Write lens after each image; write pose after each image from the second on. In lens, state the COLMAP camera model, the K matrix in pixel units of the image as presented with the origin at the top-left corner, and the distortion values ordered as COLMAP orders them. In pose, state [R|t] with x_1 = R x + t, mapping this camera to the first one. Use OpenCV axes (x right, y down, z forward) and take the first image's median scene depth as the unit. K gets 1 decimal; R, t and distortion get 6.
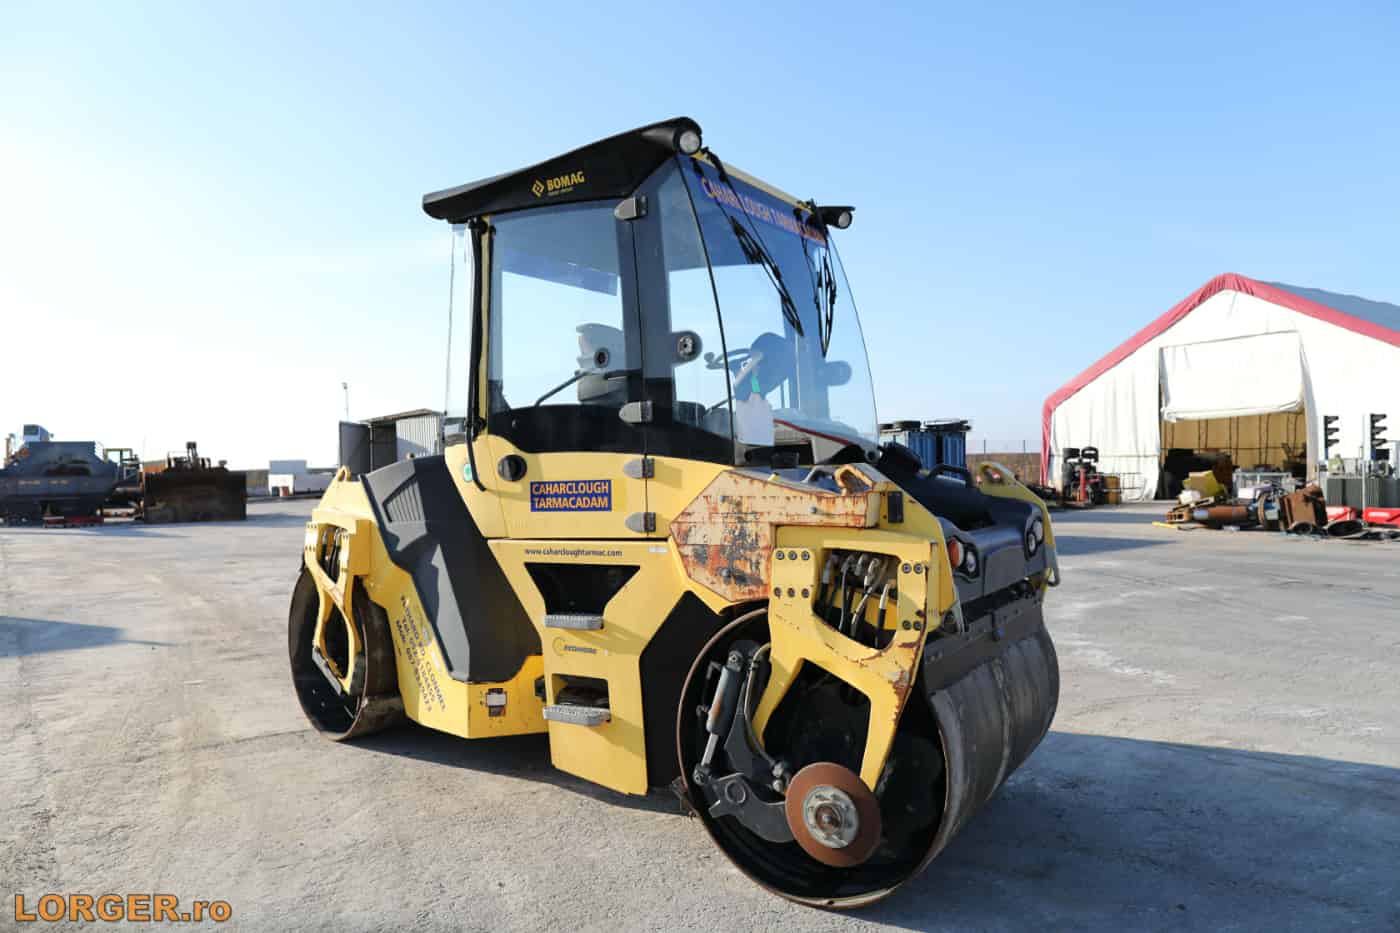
lens RADIAL K [[974.0, 0, 699.5], [0, 974.0, 463.9], [0, 0, 1]] dist [-0.039140, 0.000965]
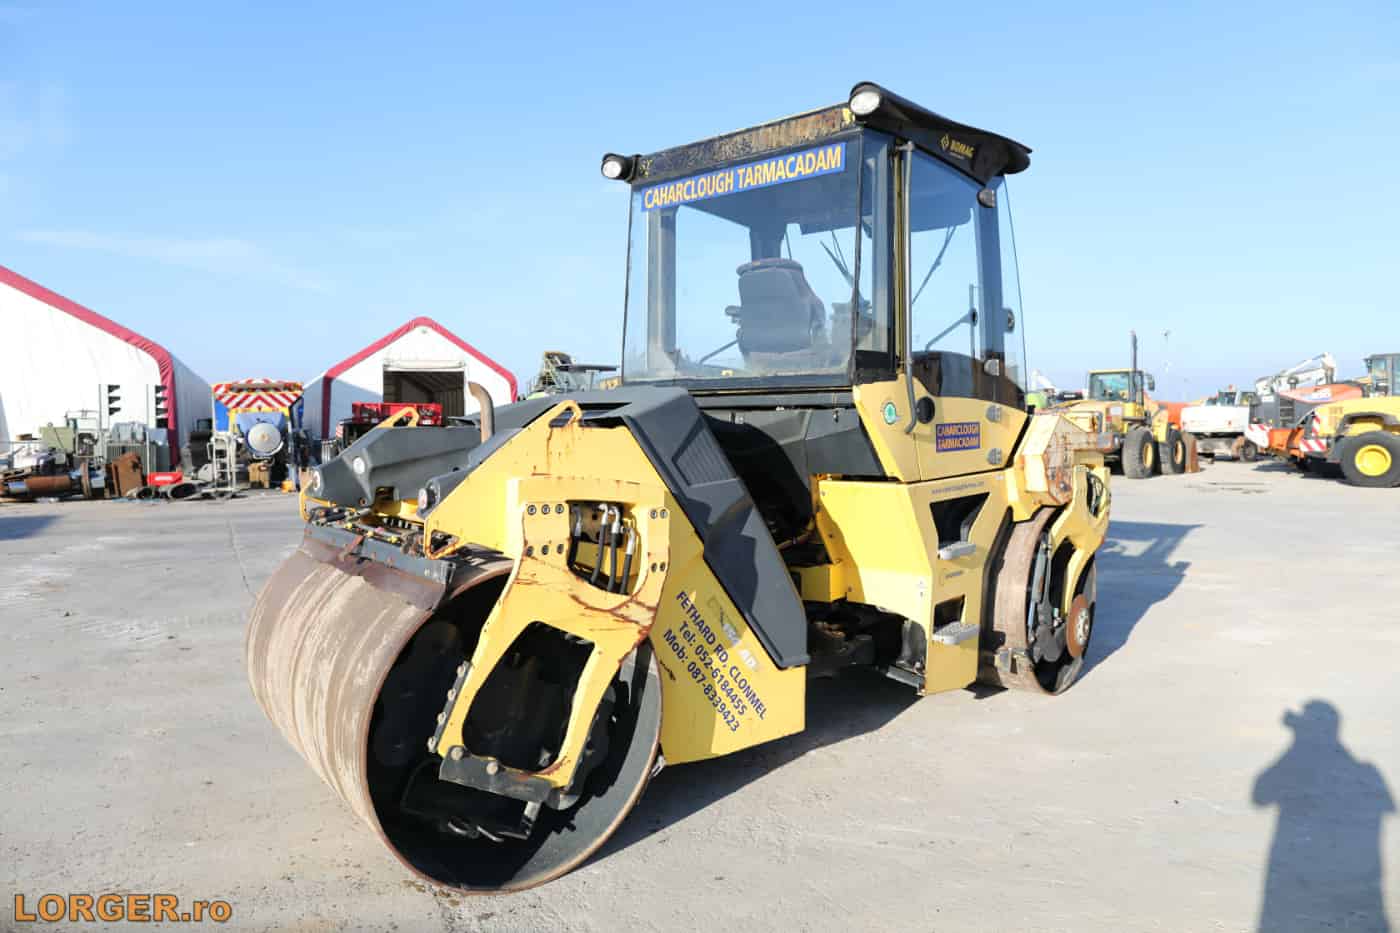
lens RADIAL K [[974.0, 0, 699.0], [0, 974.0, 465.0], [0, 0, 1]] dist [-0.039140, 0.000965]
pose [[0.137550, -0.028955, 0.990072, -1.025596], [0.001436, 0.999577, 0.029033, 0.026274], [-0.990494, -0.002572, 0.137533, 0.923899]]
